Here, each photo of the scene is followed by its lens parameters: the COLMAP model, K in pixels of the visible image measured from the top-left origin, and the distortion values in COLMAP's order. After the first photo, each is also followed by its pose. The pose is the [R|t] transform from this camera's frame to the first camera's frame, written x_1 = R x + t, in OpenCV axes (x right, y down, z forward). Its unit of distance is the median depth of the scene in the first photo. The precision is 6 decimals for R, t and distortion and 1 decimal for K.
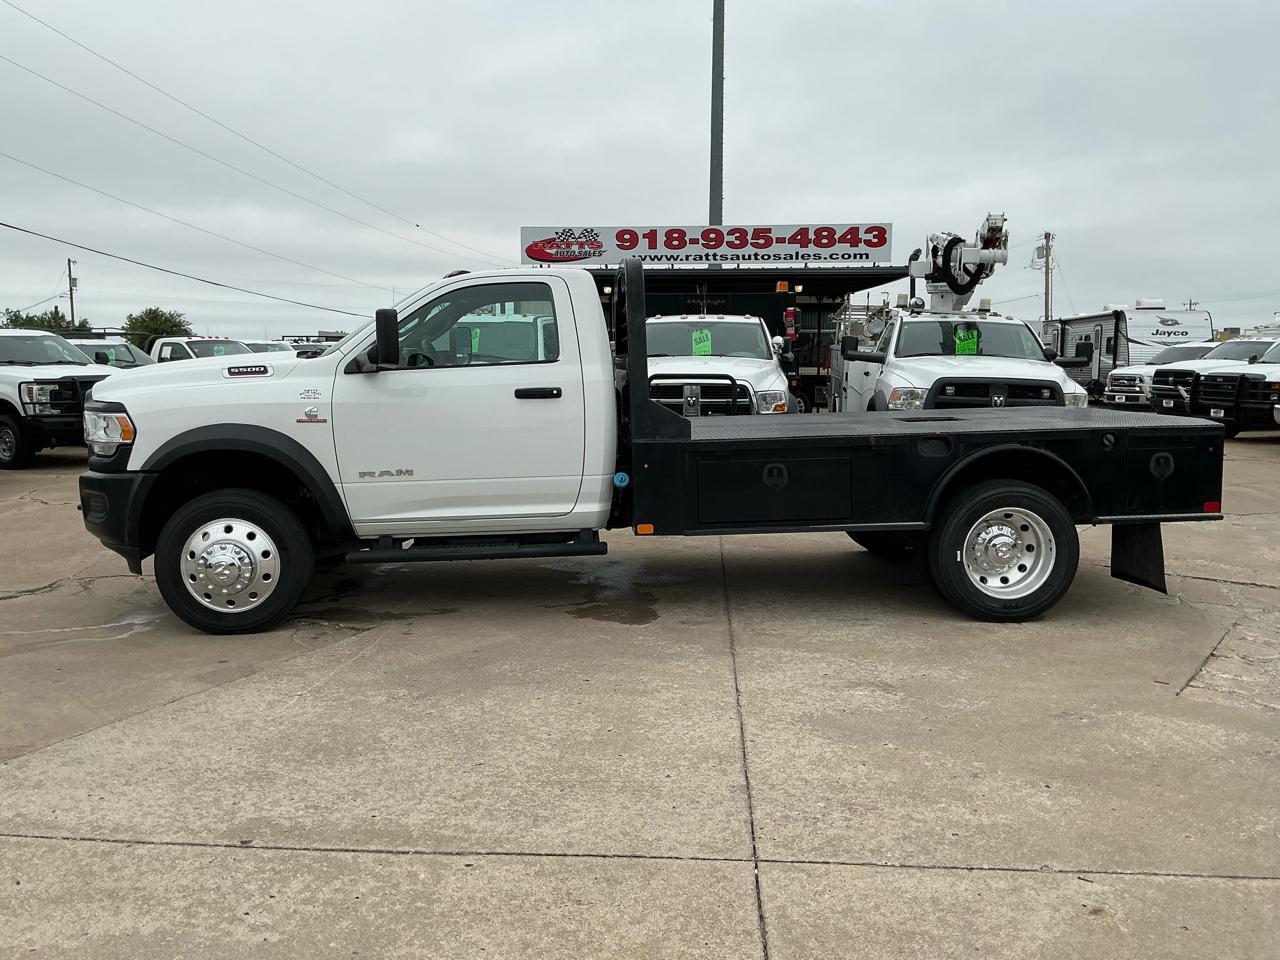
lens RADIAL K [[863.8, 0, 640.0], [0, 863.8, 480.0], [0, 0, 1]] dist [-0.068519, -0.003391]
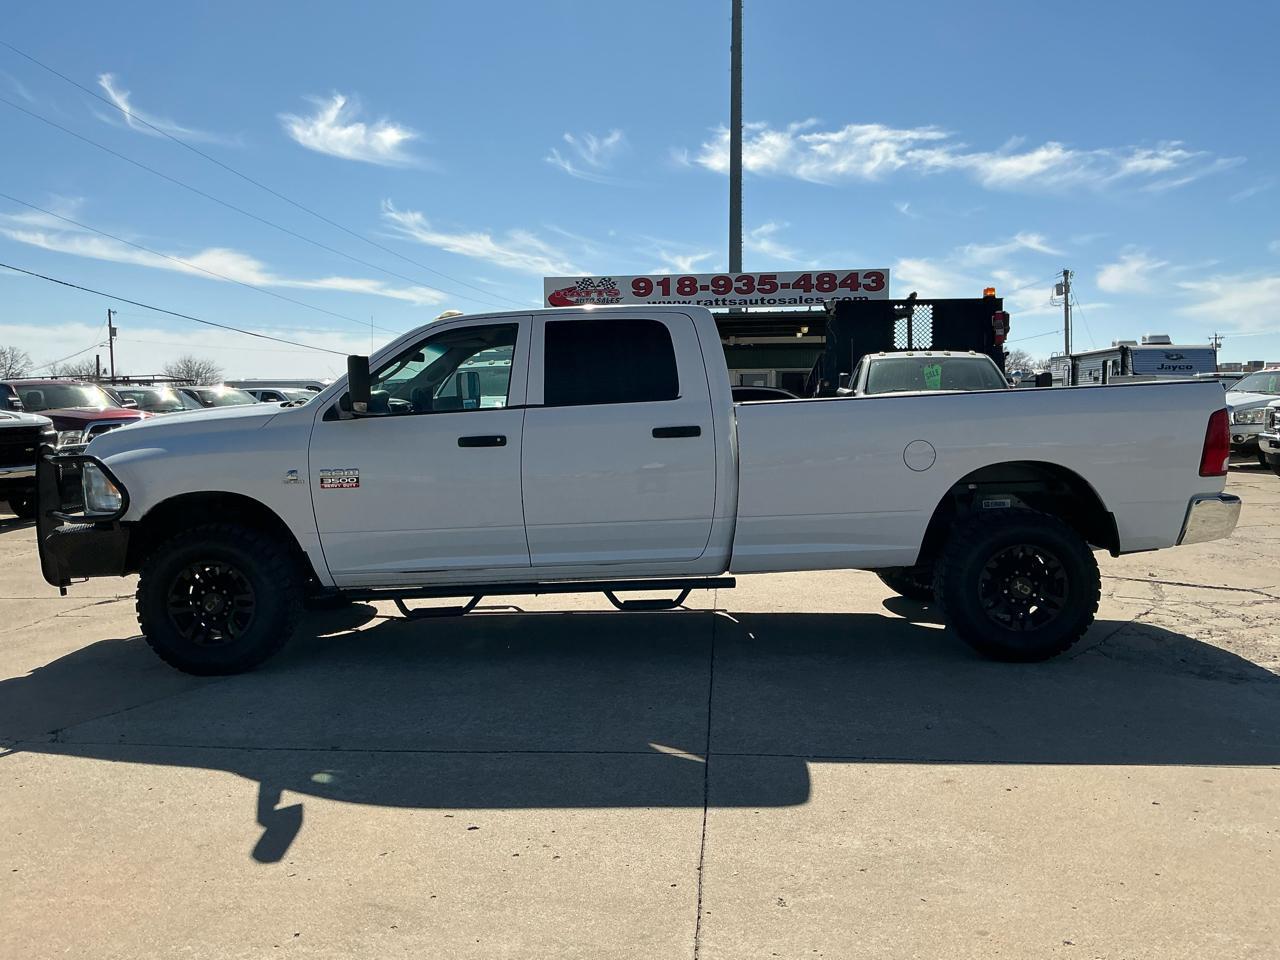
lens RADIAL K [[1086.6, 0, 640.0], [0, 1086.6, 480.0], [0, 0, 1]] dist [-0.151359, 0.003088]
pose [[0.998457, -0.007670, -0.054993, 0.055108], [0.003617, 0.997293, -0.073438, 0.059824], [0.055407, 0.073126, 0.995782, -0.329896]]
